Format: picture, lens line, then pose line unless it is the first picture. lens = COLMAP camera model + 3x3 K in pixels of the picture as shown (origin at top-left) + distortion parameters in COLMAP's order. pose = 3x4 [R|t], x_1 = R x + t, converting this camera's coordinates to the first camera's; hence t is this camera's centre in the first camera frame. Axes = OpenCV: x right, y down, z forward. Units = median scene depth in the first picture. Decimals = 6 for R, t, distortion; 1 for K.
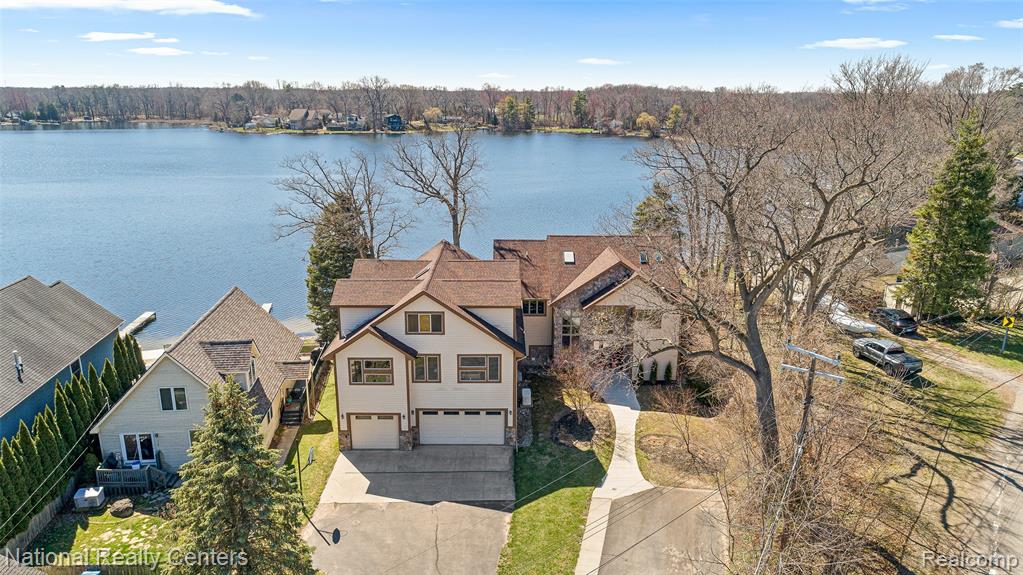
lens RADIAL K [[699.8, 0, 519.0], [0, 699.8, 285.9], [0, 0, 1]] dist [0.000687, 0.001467]
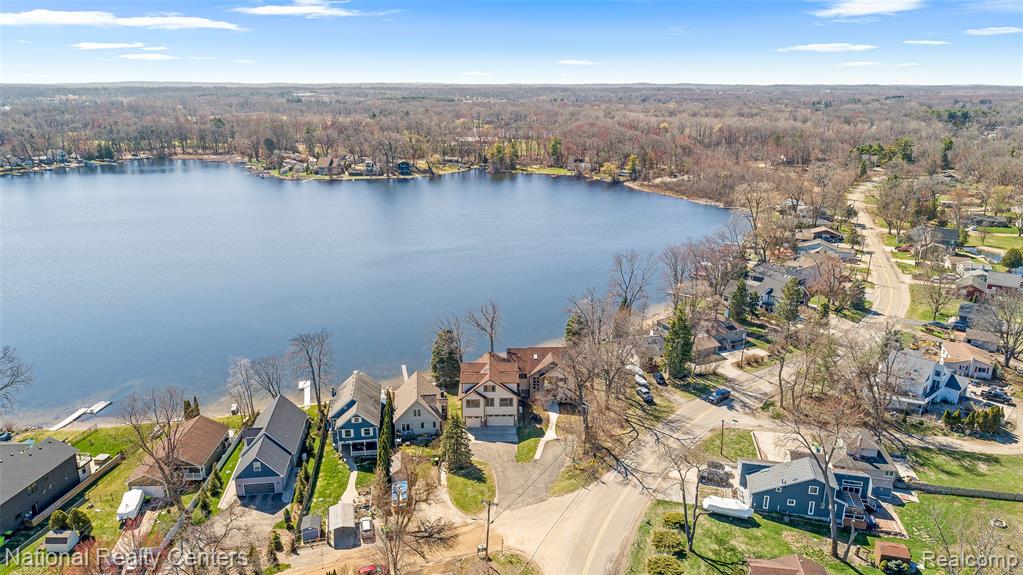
lens RADIAL K [[695.0, 0, 511.5], [0, 695.0, 287.5], [0, 0, 1]] dist [-0.001462, 0.004976]
pose [[0.999894, -0.006660, 0.012963, -0.068934], [0.006414, 0.999801, 0.018892, -0.457840], [-0.013086, -0.018807, 0.999737, -2.131634]]
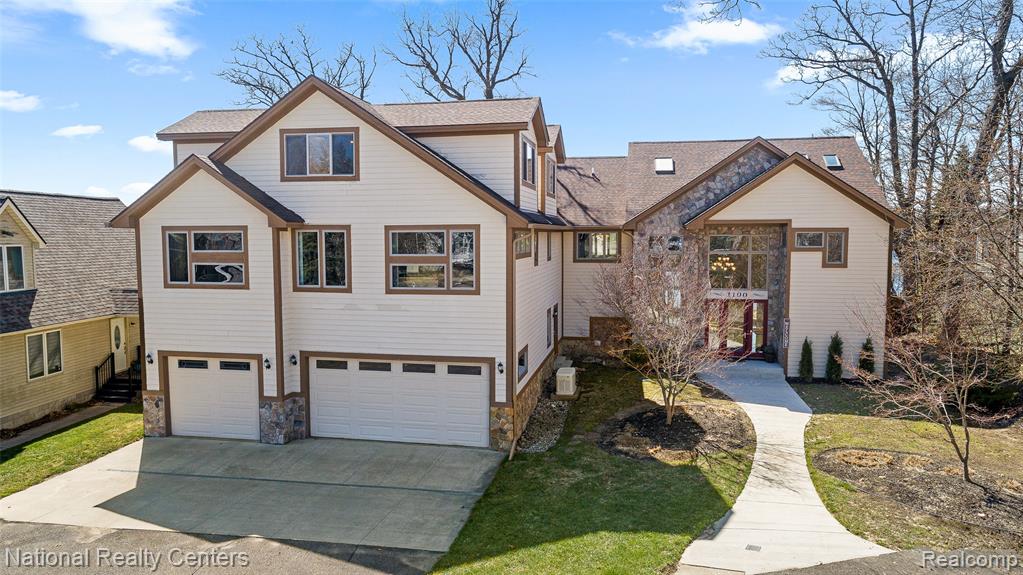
lens RADIAL K [[683.7, 0, 511.5], [0, 683.7, 287.5], [0, 0, 1]] dist [0.001238, 0.000997]
pose [[0.979375, 0.005781, -0.201968, 0.080112], [-0.043655, 0.982034, -0.183584, 0.209666], [0.197278, 0.188615, 0.962032, 0.581232]]
